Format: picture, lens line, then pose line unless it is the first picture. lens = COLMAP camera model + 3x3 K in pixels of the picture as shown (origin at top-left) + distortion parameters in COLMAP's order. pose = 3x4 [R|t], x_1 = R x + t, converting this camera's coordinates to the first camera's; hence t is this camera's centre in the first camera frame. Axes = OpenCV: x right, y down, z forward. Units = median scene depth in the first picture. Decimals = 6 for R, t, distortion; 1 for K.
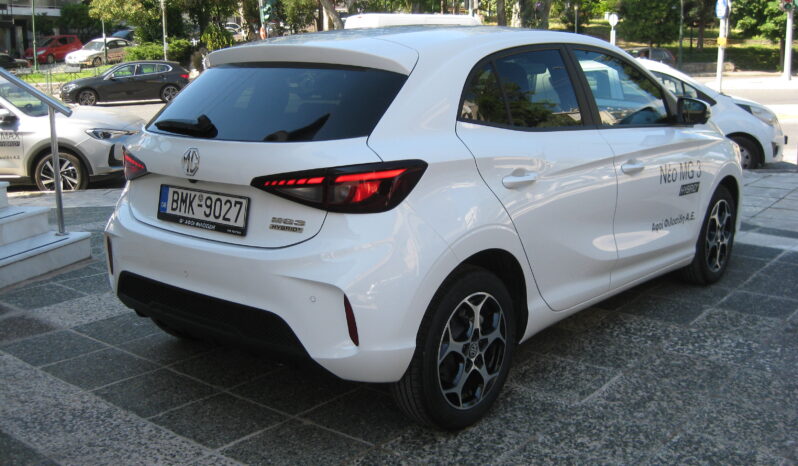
lens RADIAL K [[876.2, 0, 399.0], [0, 876.2, 233.0], [0, 0, 1]] dist [-0.157728, 0.068519]
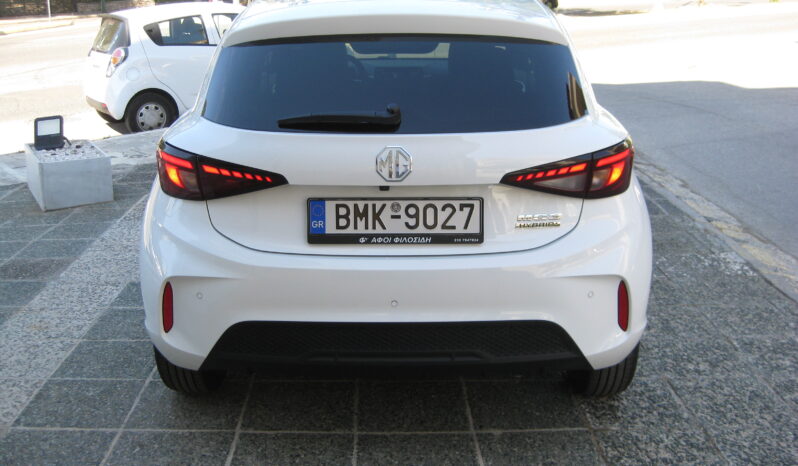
lens RADIAL K [[876.2, 0, 399.0], [0, 876.2, 233.0], [0, 0, 1]] dist [-0.157728, 0.068519]
pose [[0.768269, -0.174923, 0.615764, -0.719257], [0.131632, 0.984553, 0.115453, -0.108620], [-0.626447, -0.007644, 0.779426, 0.357549]]
